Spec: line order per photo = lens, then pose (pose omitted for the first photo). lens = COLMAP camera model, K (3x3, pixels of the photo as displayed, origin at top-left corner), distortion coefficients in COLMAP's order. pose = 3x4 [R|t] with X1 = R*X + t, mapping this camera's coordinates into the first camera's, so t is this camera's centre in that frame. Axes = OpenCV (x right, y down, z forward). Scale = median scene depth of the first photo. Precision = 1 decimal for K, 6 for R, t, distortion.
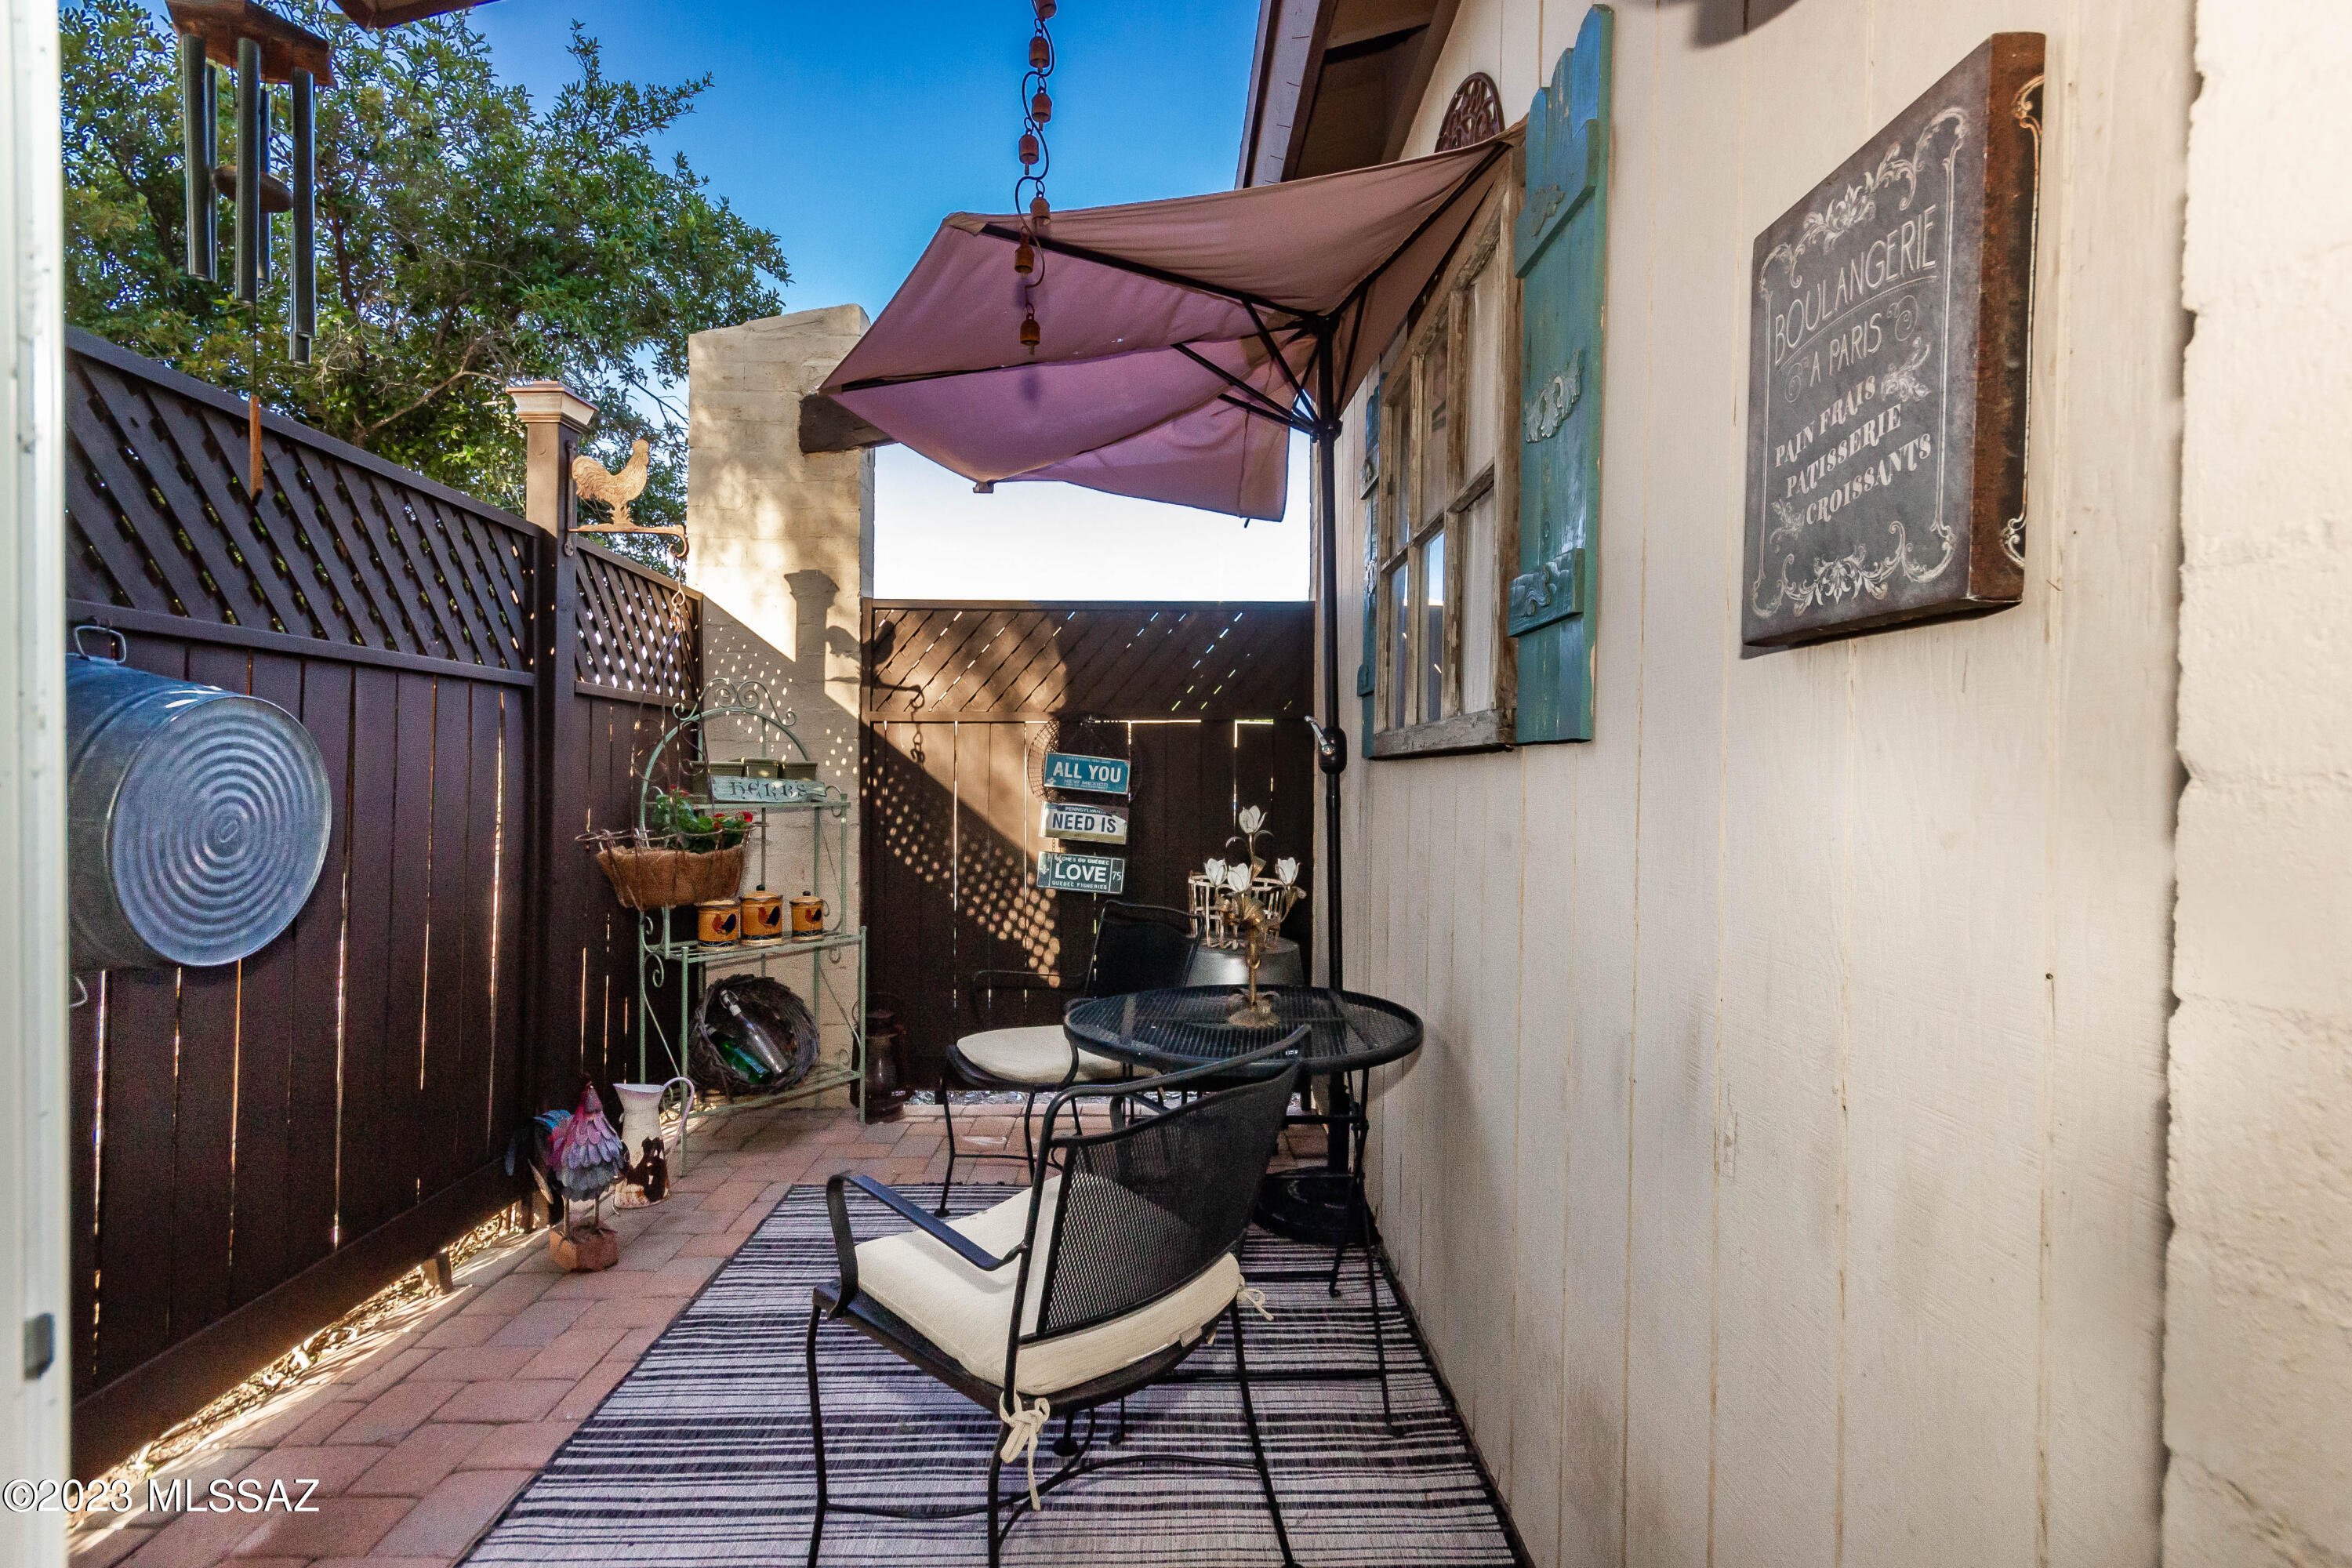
lens RADIAL K [[1095.4, 0, 1177.8], [0, 1095.4, 786.7], [0, 0, 1]] dist [0.000958, -0.000084]
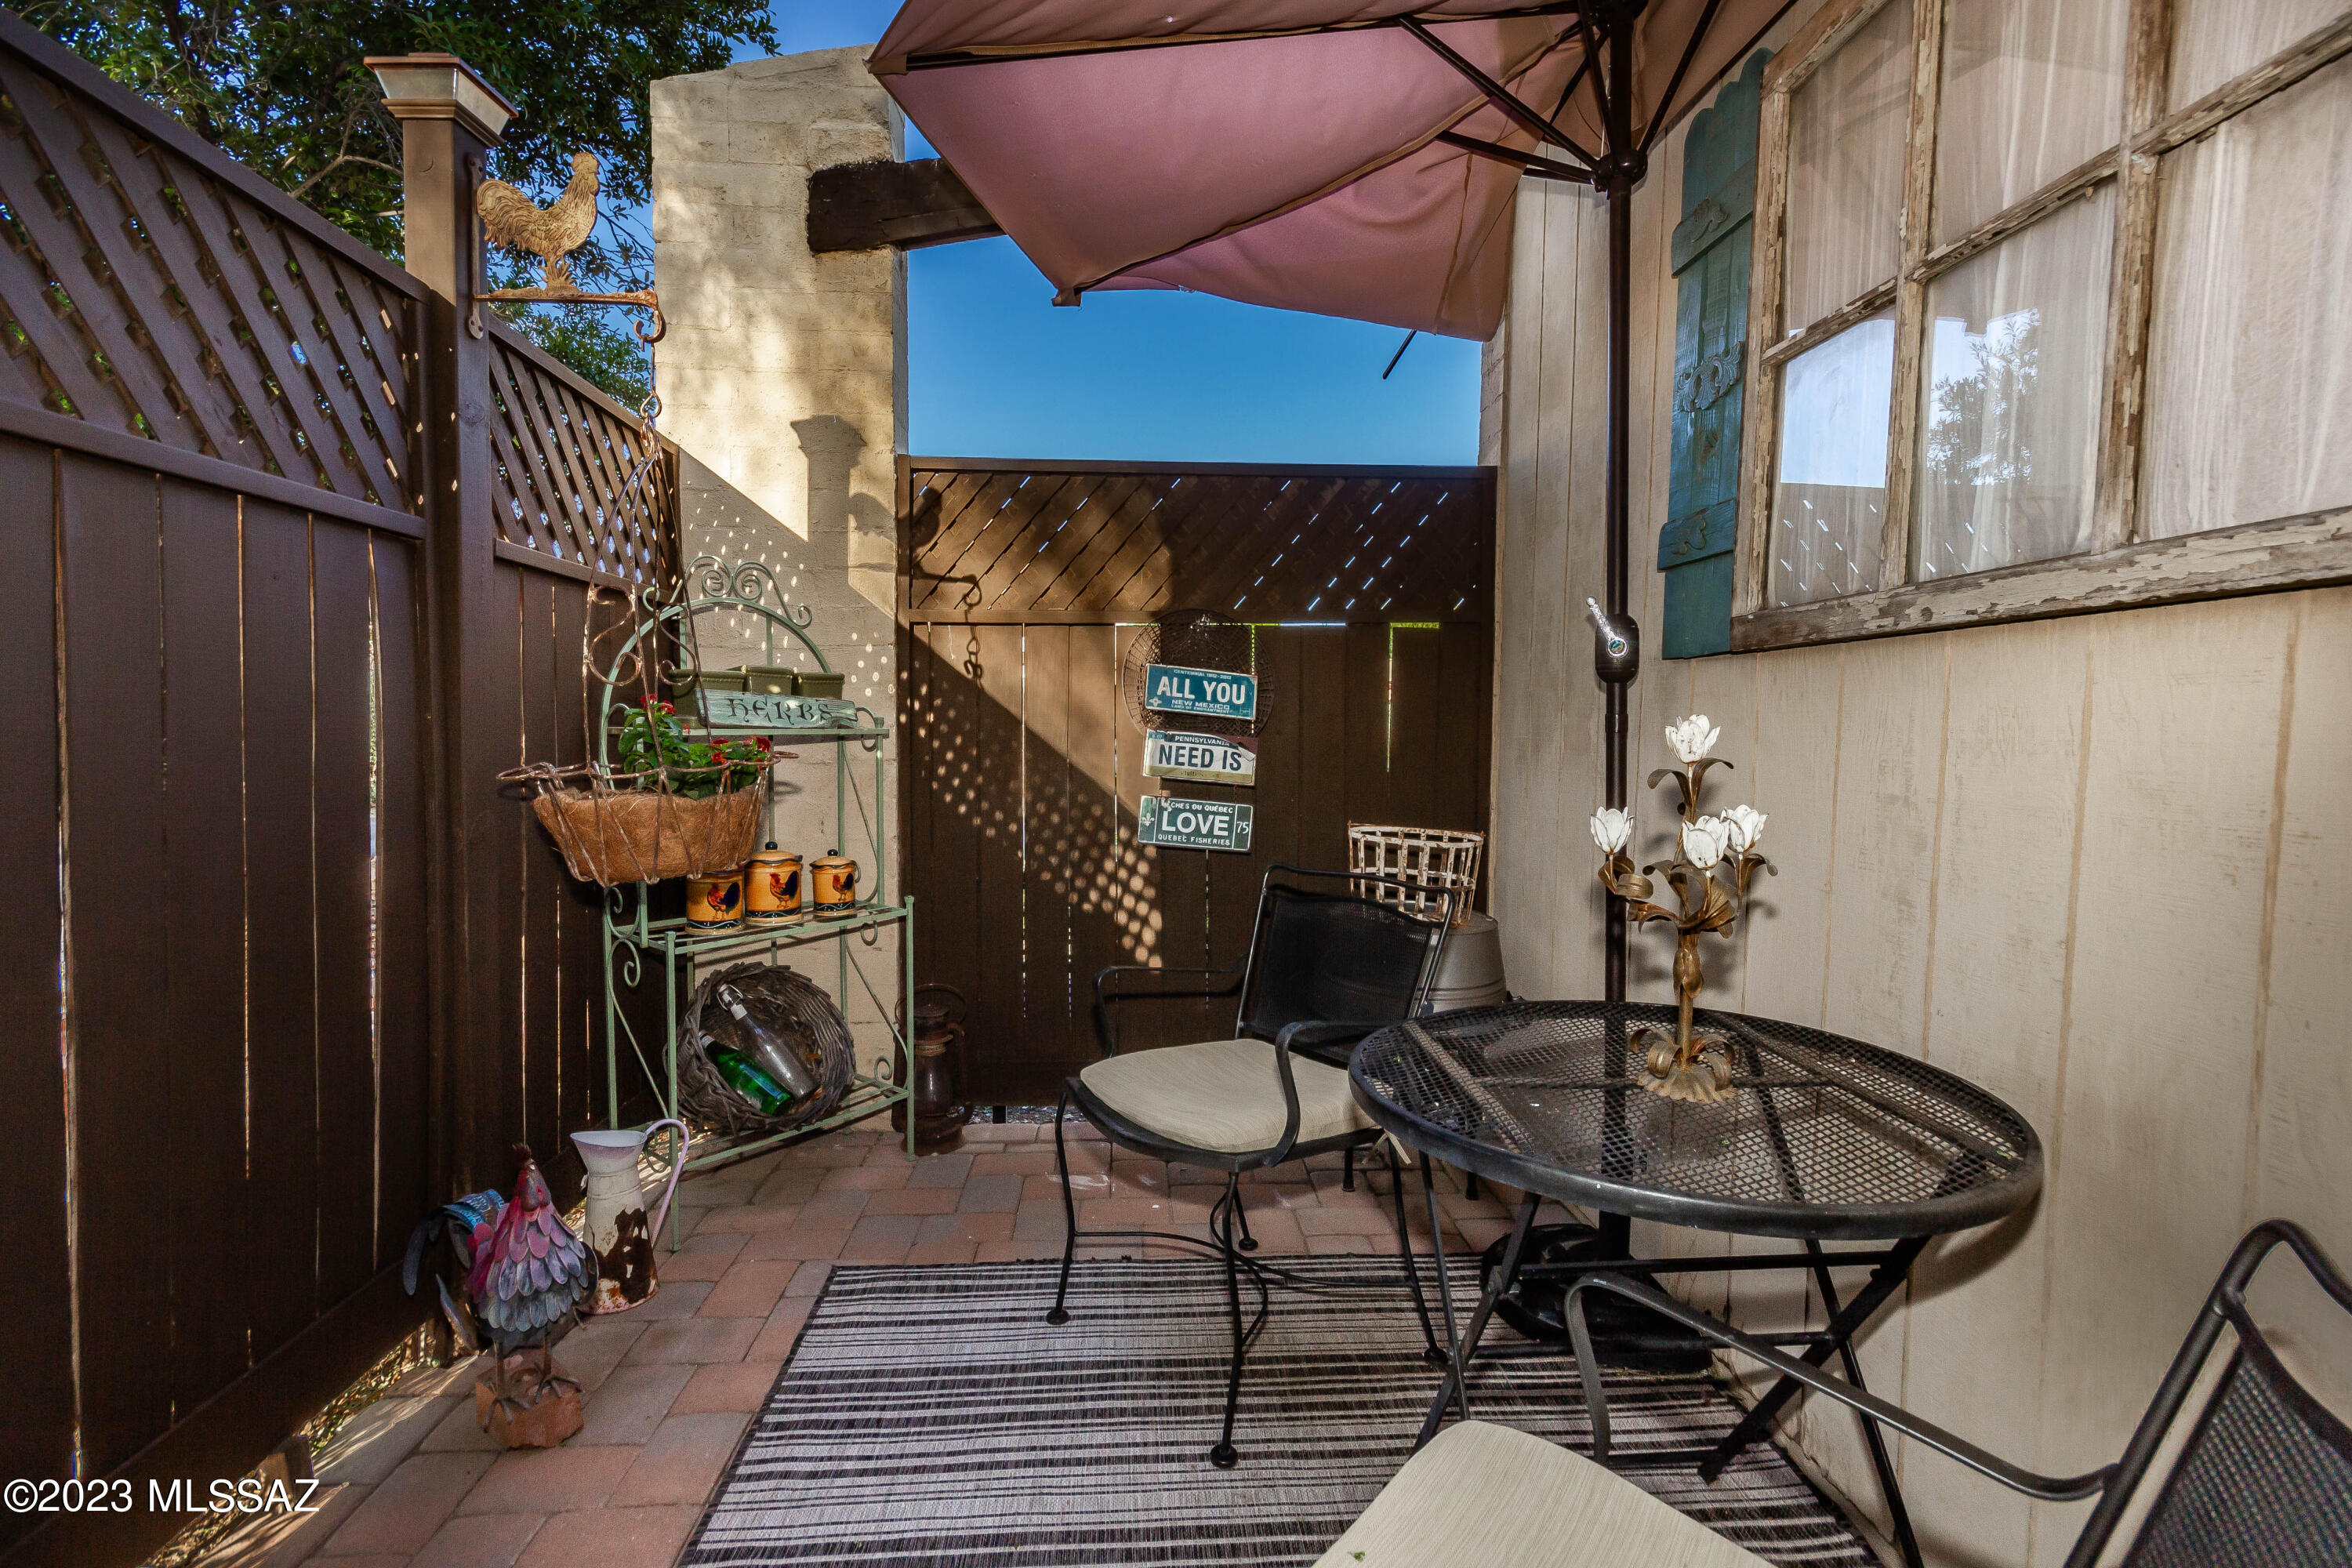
lens RADIAL K [[1095.4, 0, 1182.8], [0, 1095.4, 787.4], [0, 0, 1]] dist [0.000958, -0.000084]
pose [[0.999493, -0.001215, 0.031810, -0.128434], [-0.000378, 0.998748, 0.050028, 0.016359], [-0.031831, -0.050015, 0.998241, 0.262433]]
